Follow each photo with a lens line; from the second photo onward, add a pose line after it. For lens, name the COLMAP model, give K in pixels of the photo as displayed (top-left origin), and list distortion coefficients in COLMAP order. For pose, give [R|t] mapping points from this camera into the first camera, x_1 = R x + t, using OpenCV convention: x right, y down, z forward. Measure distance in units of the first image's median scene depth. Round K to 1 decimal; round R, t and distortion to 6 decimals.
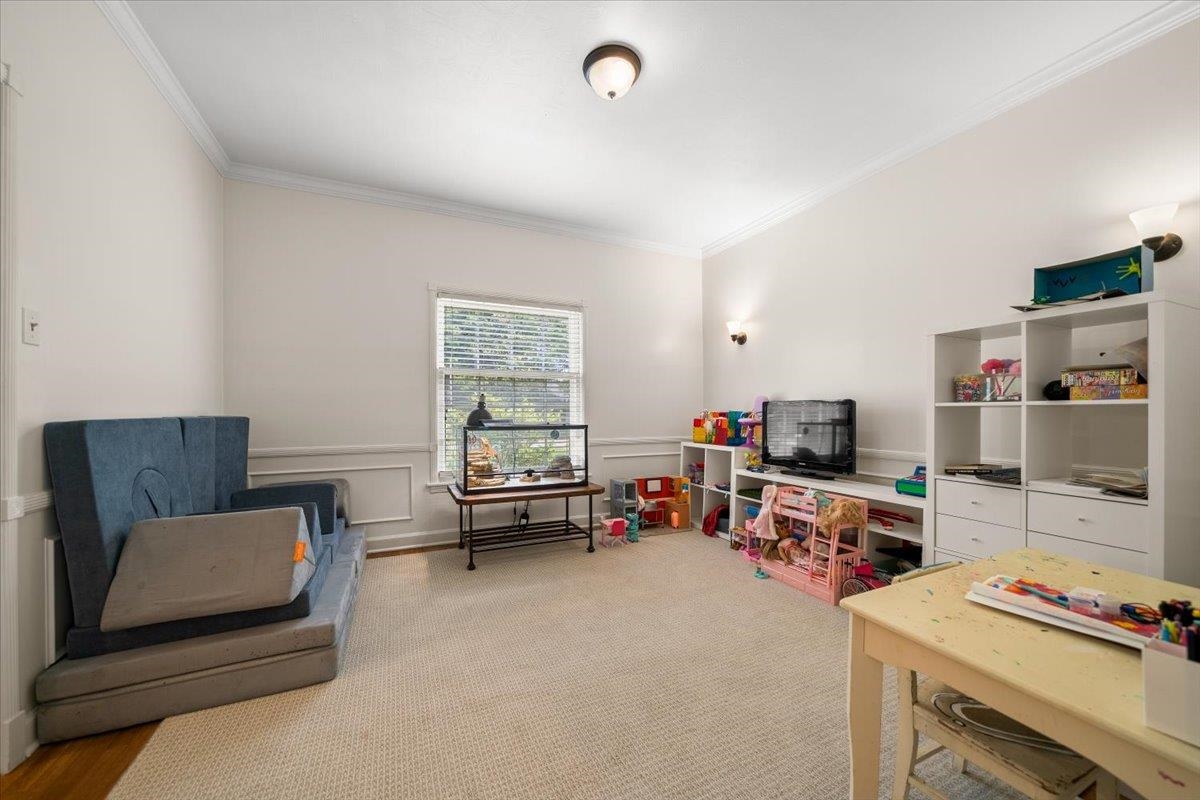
lens RADIAL K [[445.5, 0, 596.4], [0, 445.5, 406.5], [0, 0, 1]] dist [-0.002153, -0.000183]
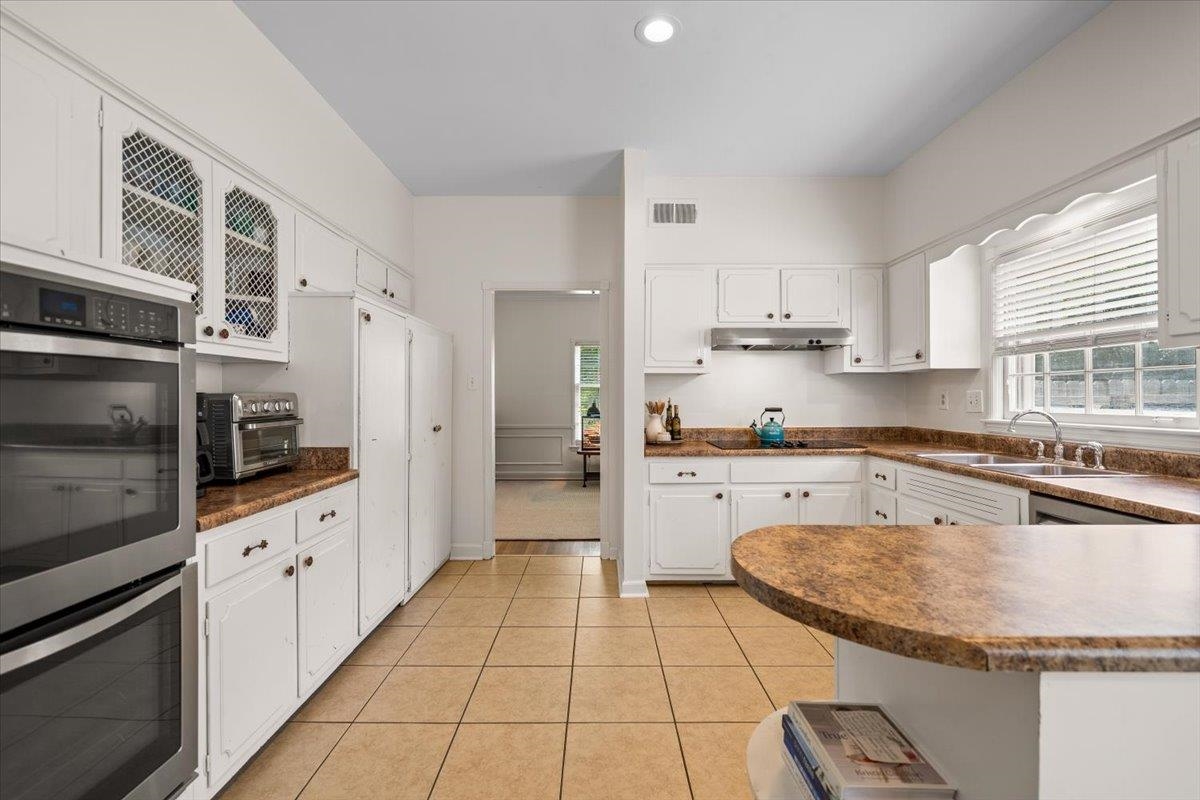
lens RADIAL K [[505.9, 0, 604.7], [0, 505.9, 399.1], [0, 0, 1]] dist [-0.001293, 0.000112]
pose [[0.918729, 0.005233, -0.394854, 0.603148], [-0.000096, 0.999915, 0.013027, -0.052718], [0.394889, -0.011930, 0.918652, -0.907245]]
